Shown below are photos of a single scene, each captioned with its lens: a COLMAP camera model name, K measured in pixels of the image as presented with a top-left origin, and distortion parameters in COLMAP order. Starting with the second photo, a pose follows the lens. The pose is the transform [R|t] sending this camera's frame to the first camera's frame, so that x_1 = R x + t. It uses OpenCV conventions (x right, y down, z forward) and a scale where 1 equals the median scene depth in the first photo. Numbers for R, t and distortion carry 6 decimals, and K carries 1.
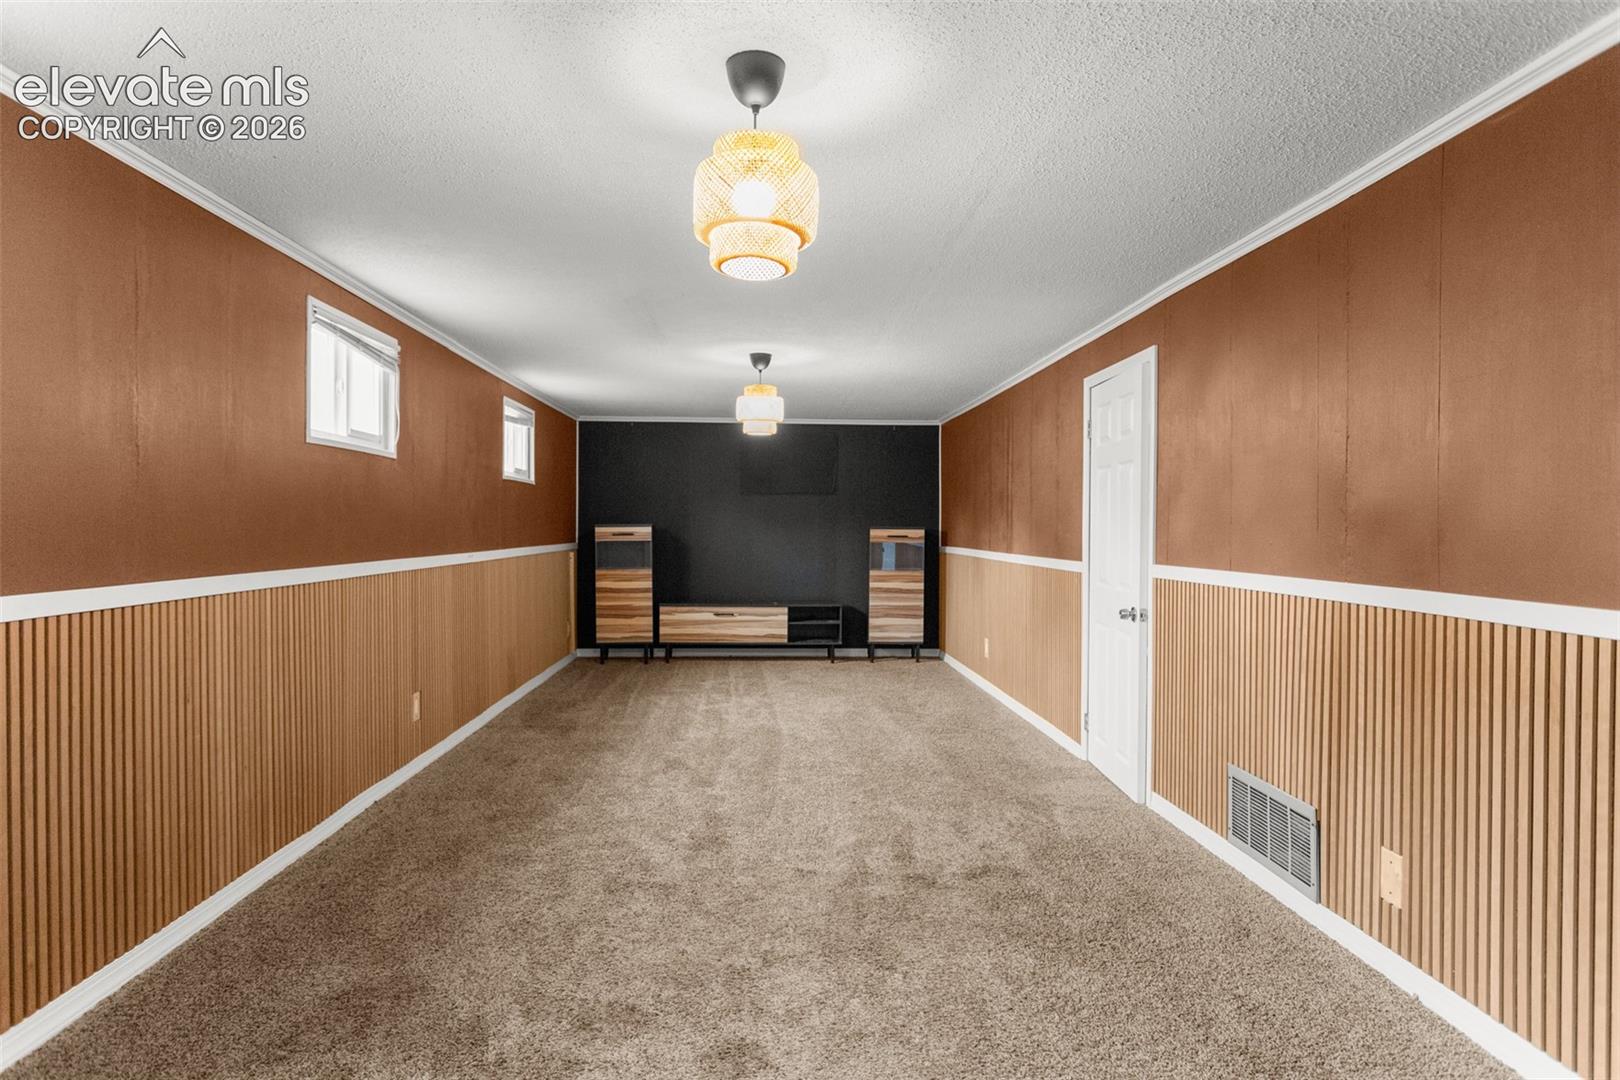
lens RADIAL K [[963.6, 0, 808.9], [0, 963.6, 542.0], [0, 0, 1]] dist [0.002329, 0.000046]
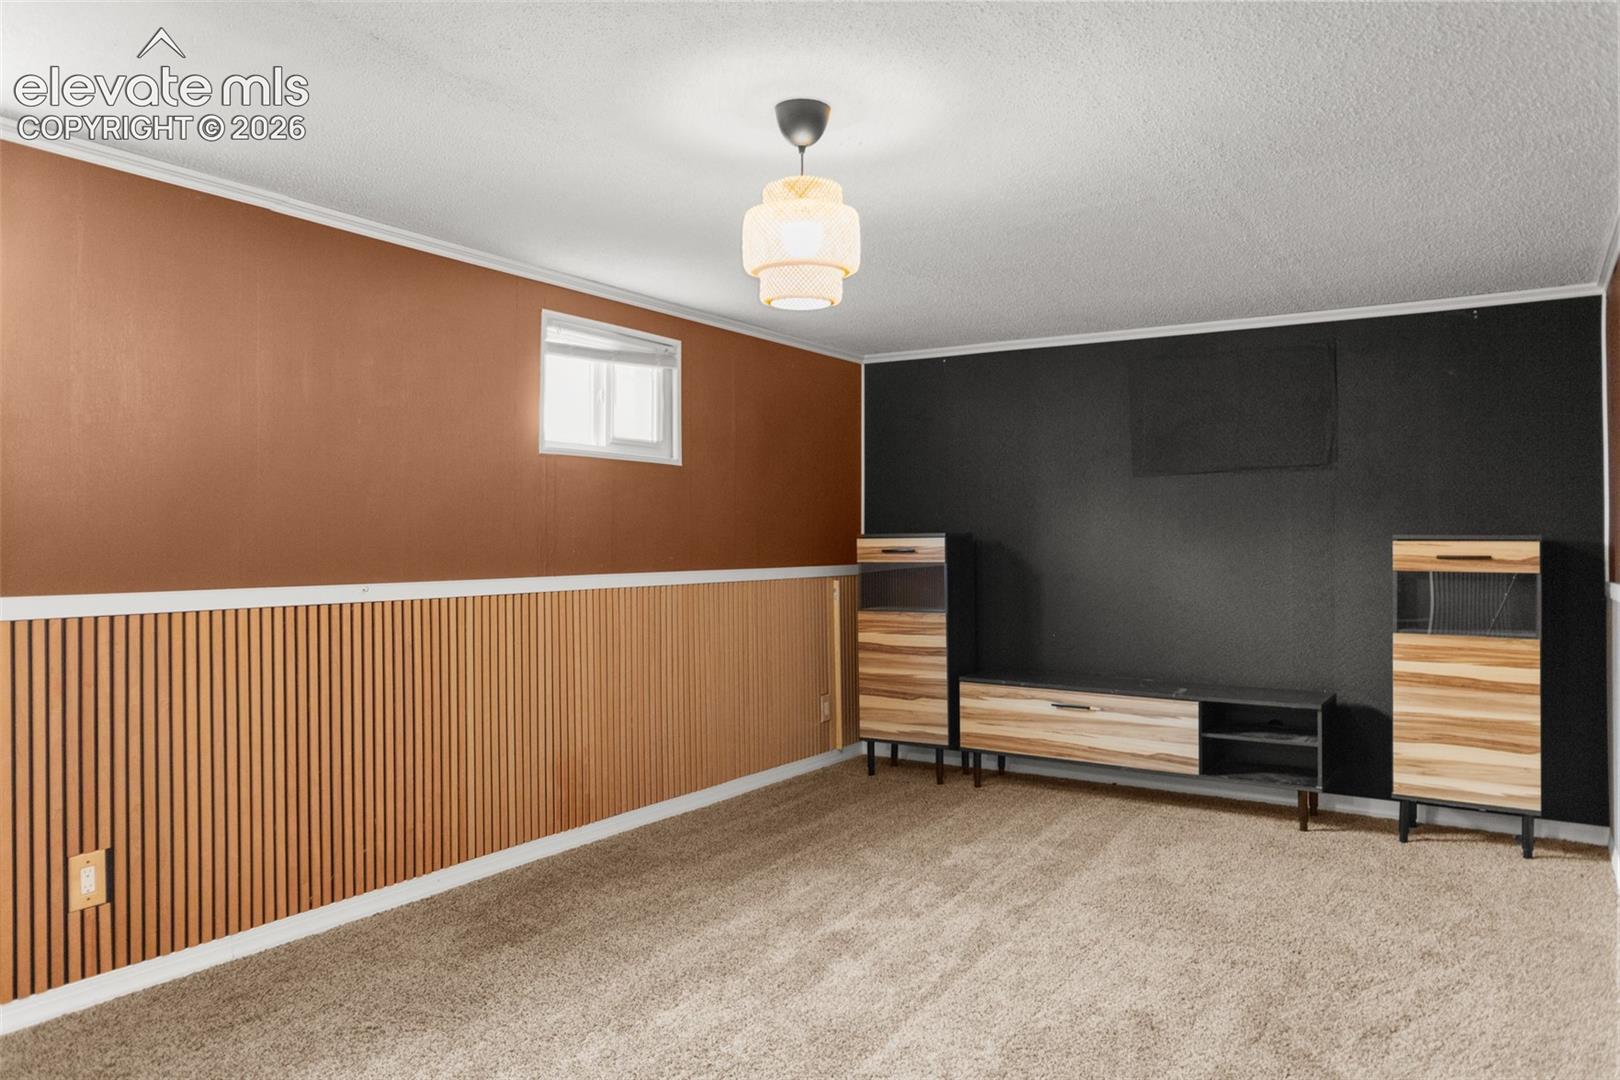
lens RADIAL K [[1129.3, 0, 807.4], [0, 1129.3, 539.5], [0, 0, 1]] dist [0.005492, 0.002716]
pose [[0.802224, -0.005193, -0.597001, 0.160749], [-0.006534, 0.999826, -0.017478, -0.002961], [0.596988, 0.017923, 0.802050, 0.426471]]
